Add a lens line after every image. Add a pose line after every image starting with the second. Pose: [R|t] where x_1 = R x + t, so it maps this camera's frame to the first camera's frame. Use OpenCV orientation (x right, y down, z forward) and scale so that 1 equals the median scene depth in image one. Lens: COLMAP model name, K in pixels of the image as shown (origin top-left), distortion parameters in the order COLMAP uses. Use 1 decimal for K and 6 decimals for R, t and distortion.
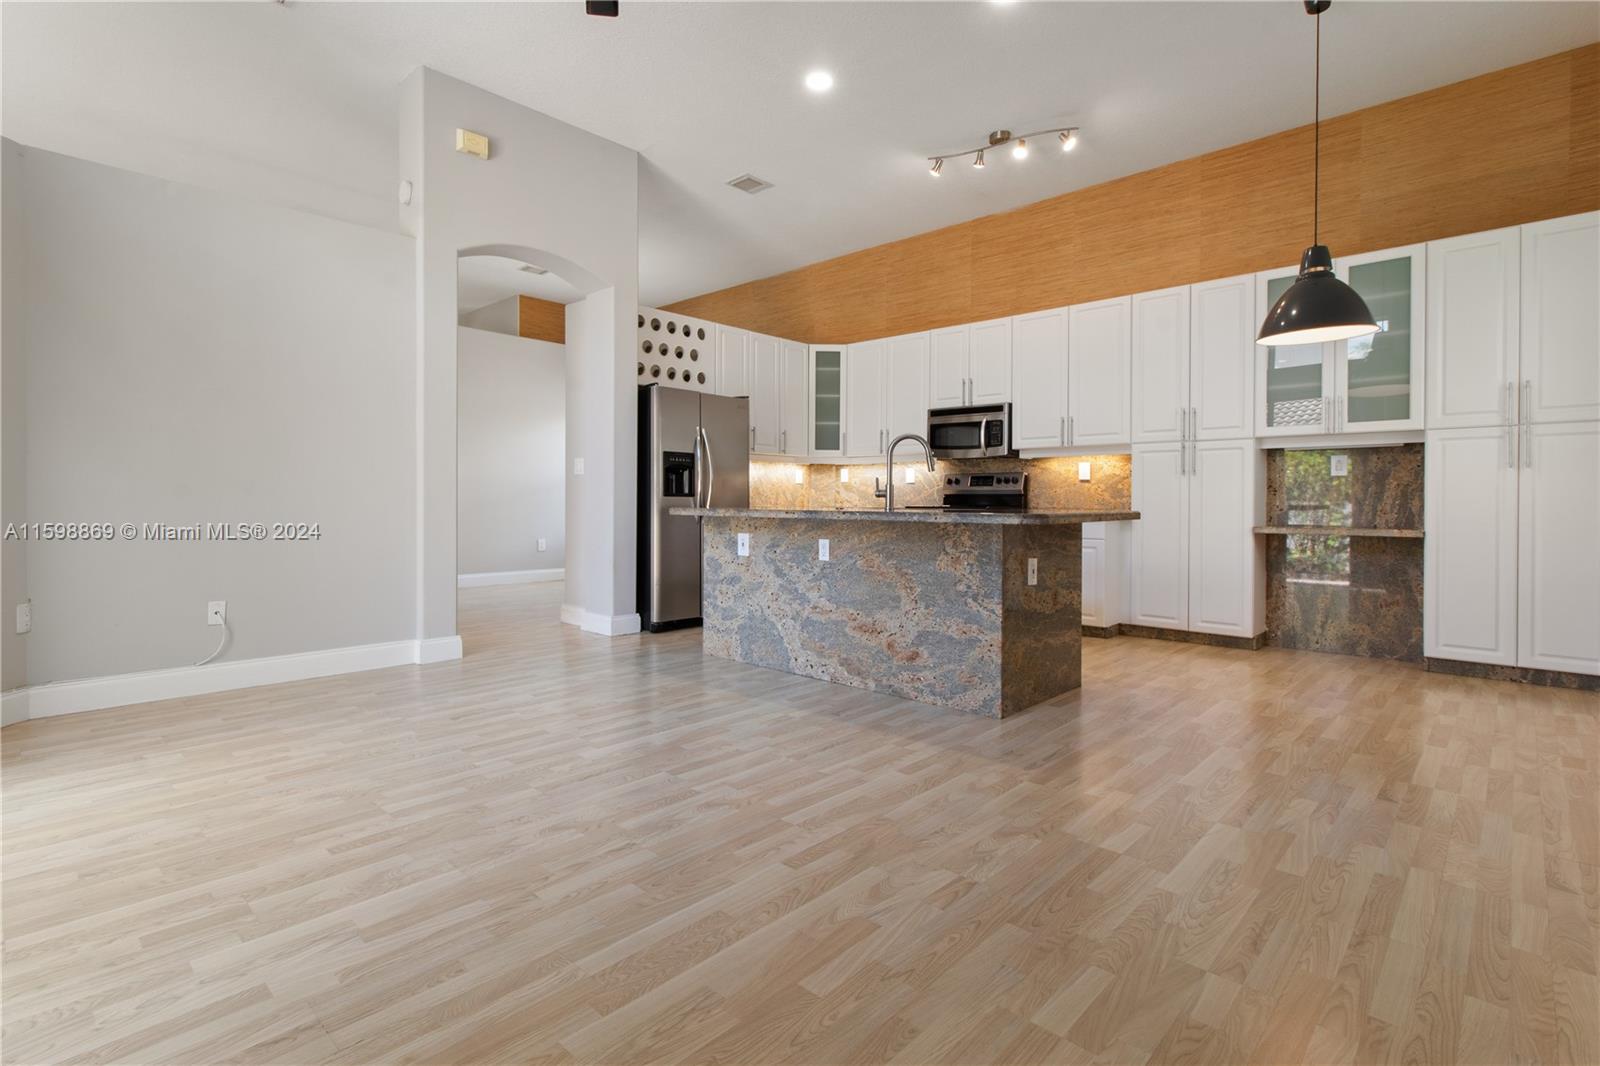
lens RADIAL K [[745.3, 0, 803.6], [0, 745.3, 513.8], [0, 0, 1]] dist [0.002835, 0.000286]
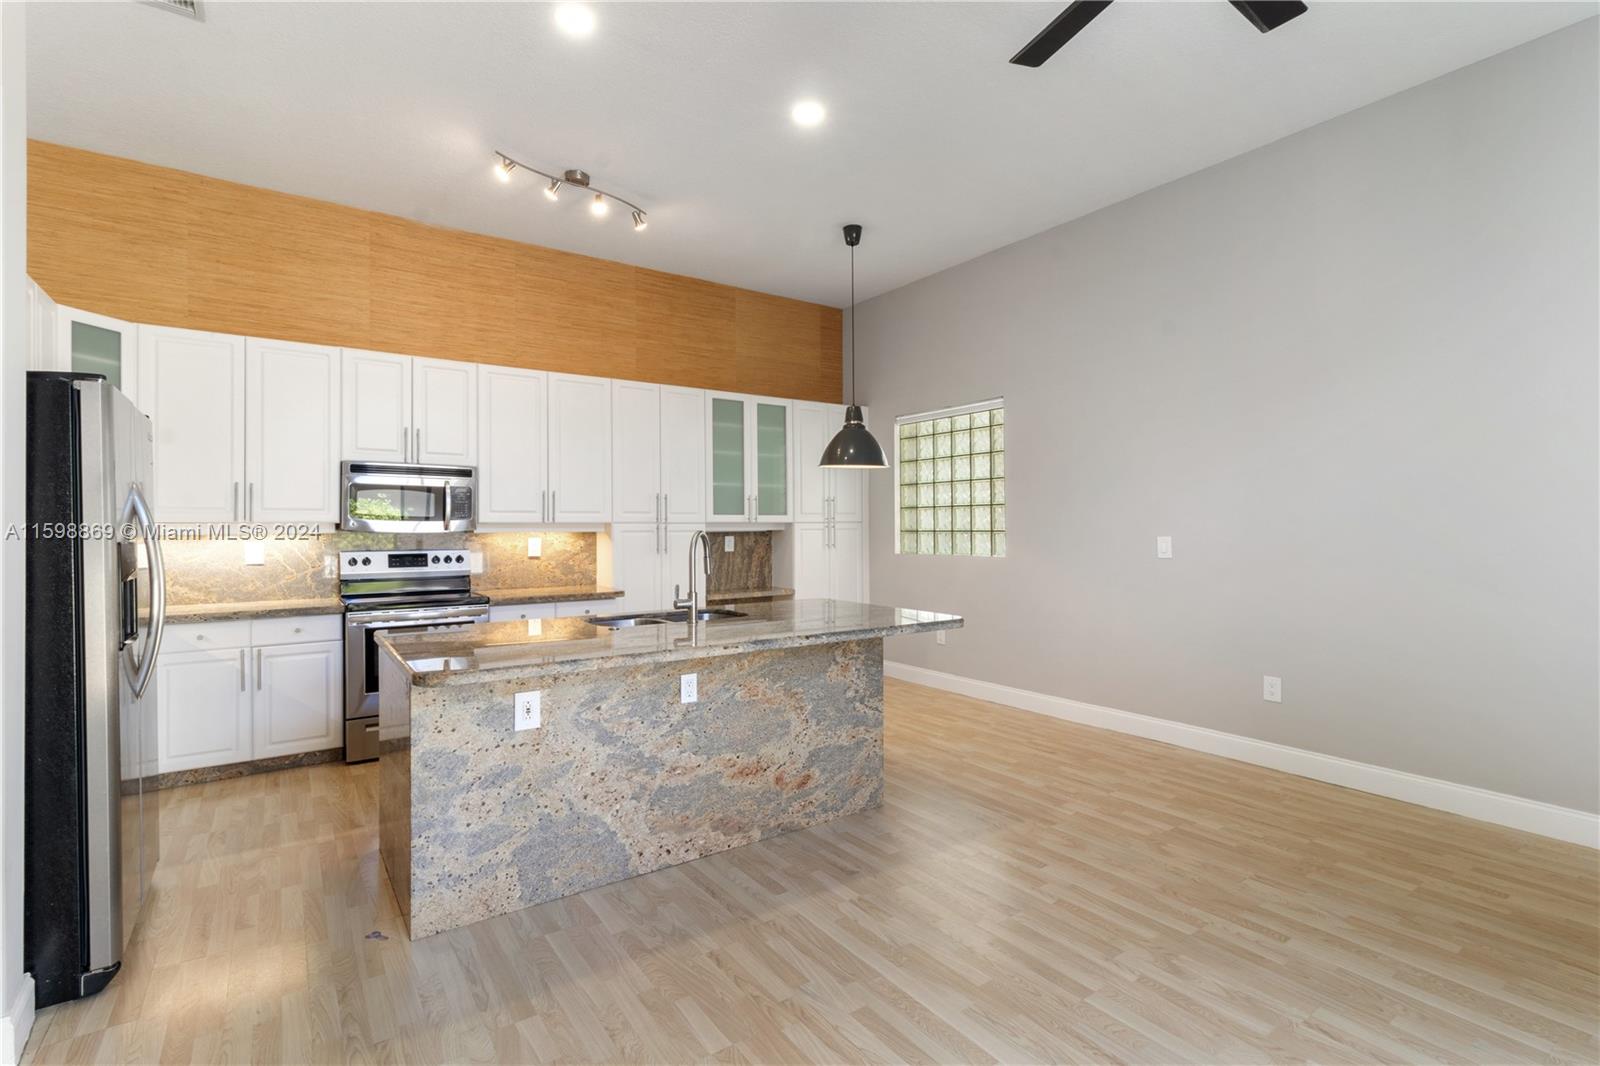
lens RADIAL K [[745.3, 0, 768.8], [0, 745.3, 531.5], [0, 0, 1]] dist [0.002835, 0.000286]
pose [[0.232611, -0.012851, 0.972485, -0.643348], [0.025201, 0.999657, 0.007182, -0.106681], [-0.972243, 0.022837, 0.232855, 0.696141]]
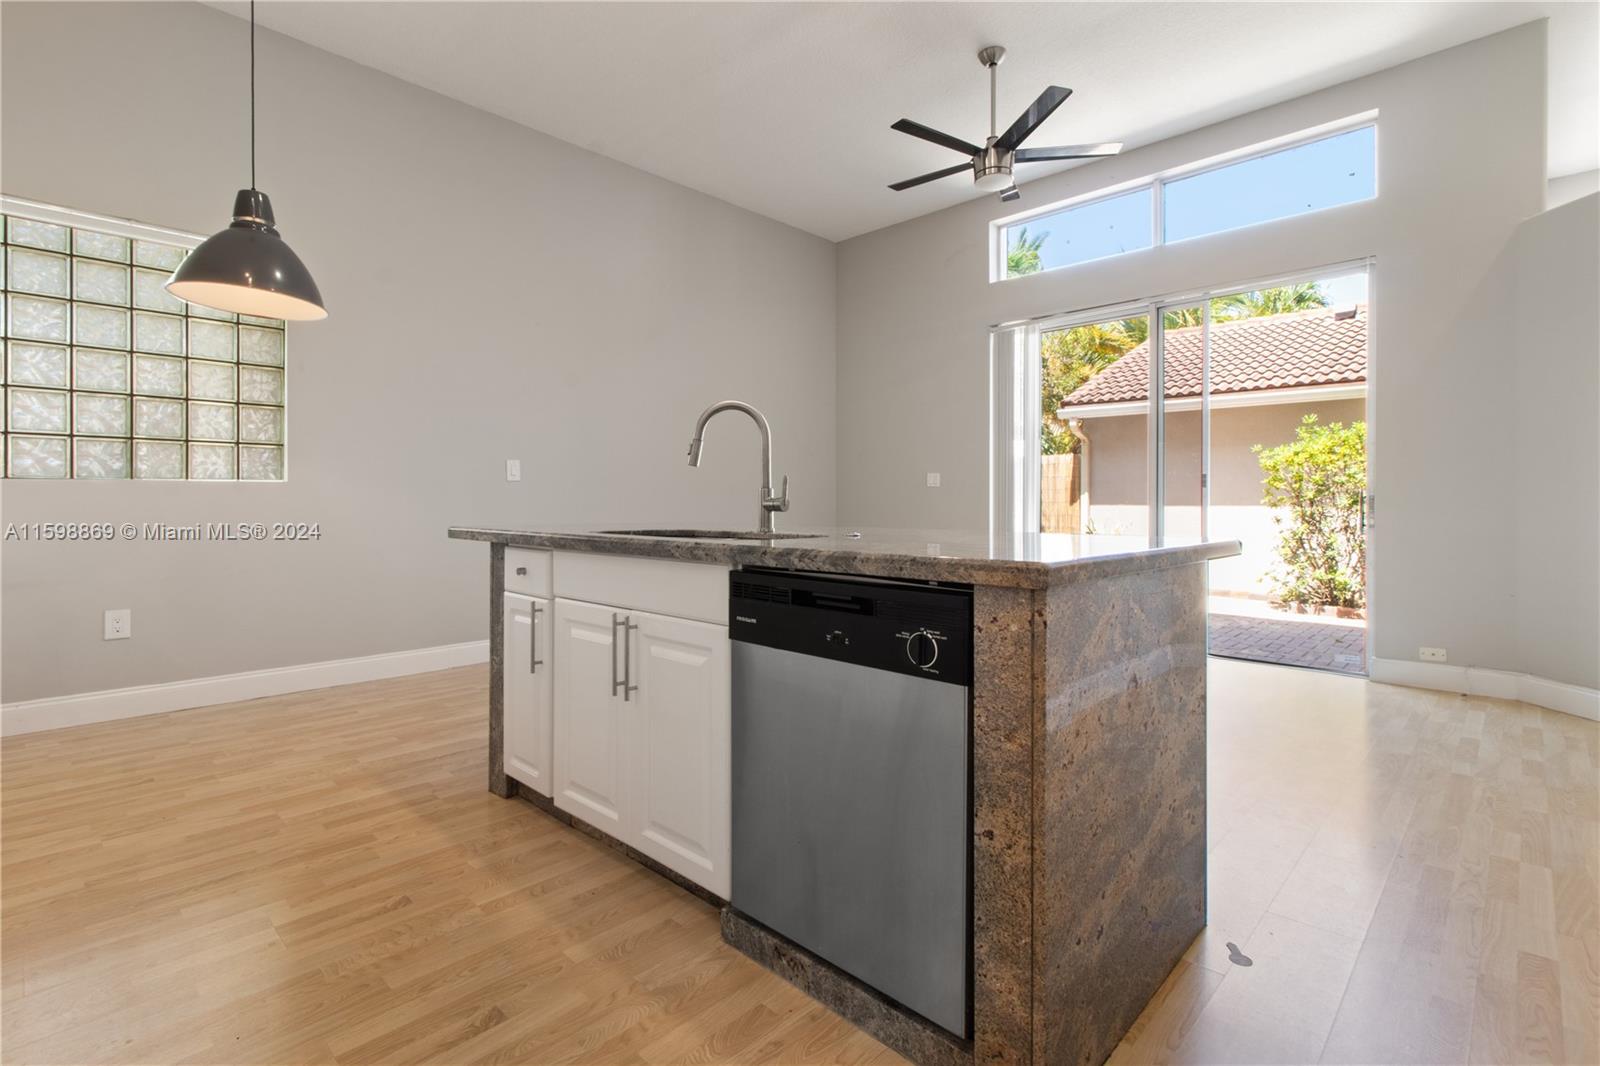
lens RADIAL K [[745.3, 0, 777.5], [0, 745.3, 505.7], [0, 0, 1]] dist [0.002835, 0.000286]
pose [[-0.999916, -0.008484, 0.009841, 0.094611], [-0.008259, 0.999709, 0.022676, -0.037296], [-0.010031, 0.022592, -0.999694, 1.511282]]
